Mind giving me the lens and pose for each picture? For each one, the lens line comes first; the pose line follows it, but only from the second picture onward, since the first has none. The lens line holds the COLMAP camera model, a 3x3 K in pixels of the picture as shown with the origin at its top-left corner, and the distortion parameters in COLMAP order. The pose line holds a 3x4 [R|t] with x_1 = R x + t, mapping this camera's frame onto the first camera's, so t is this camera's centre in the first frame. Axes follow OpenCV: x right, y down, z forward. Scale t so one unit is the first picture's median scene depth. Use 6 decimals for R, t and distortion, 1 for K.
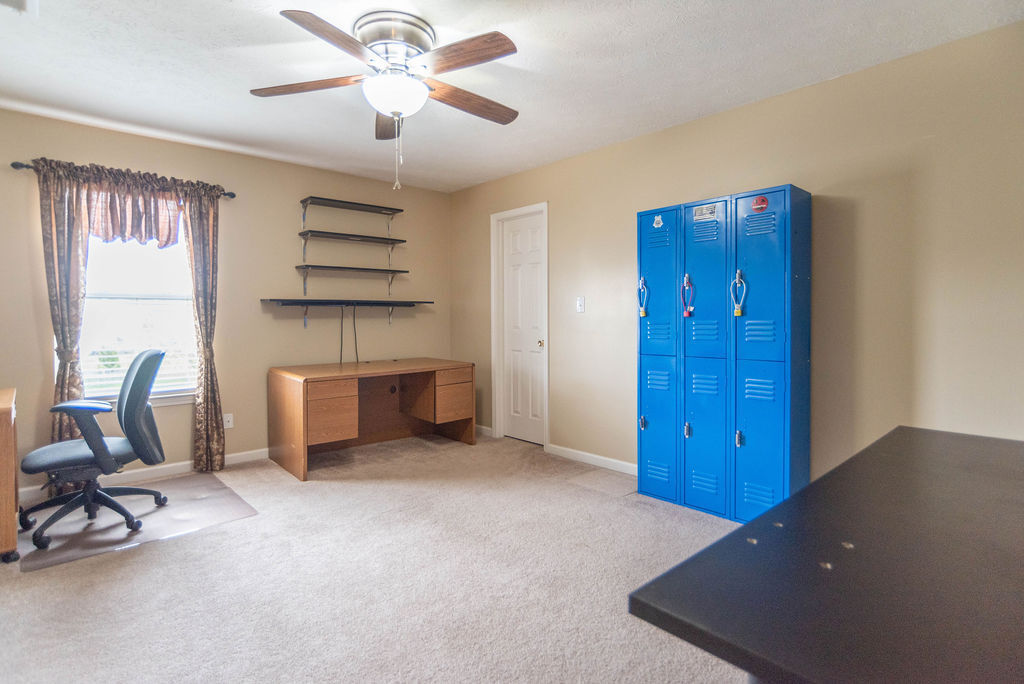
lens RADIAL K [[528.2, 0, 507.7], [0, 528.2, 332.6], [0, 0, 1]] dist [-0.000427, 0.000258]
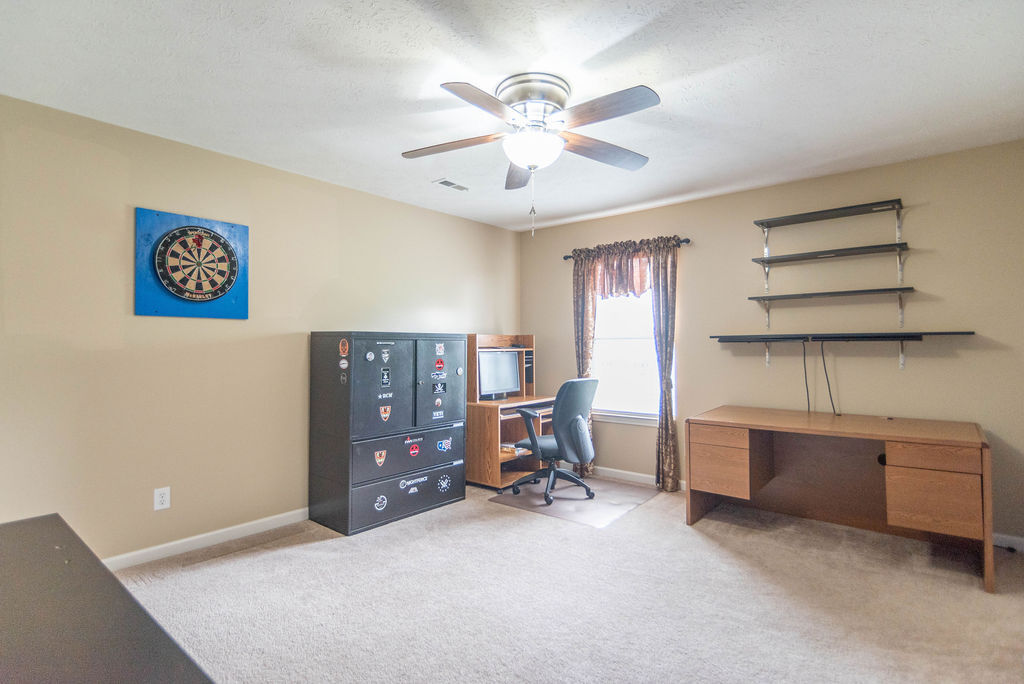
lens RADIAL K [[528.2, 0, 507.7], [0, 528.2, 332.6], [0, 0, 1]] dist [-0.000427, 0.000258]
pose [[0.117447, -0.023165, -0.992809, 0.522427], [-0.028920, 0.999224, -0.026736, -0.033963], [0.992658, 0.031852, 0.116686, 0.527202]]
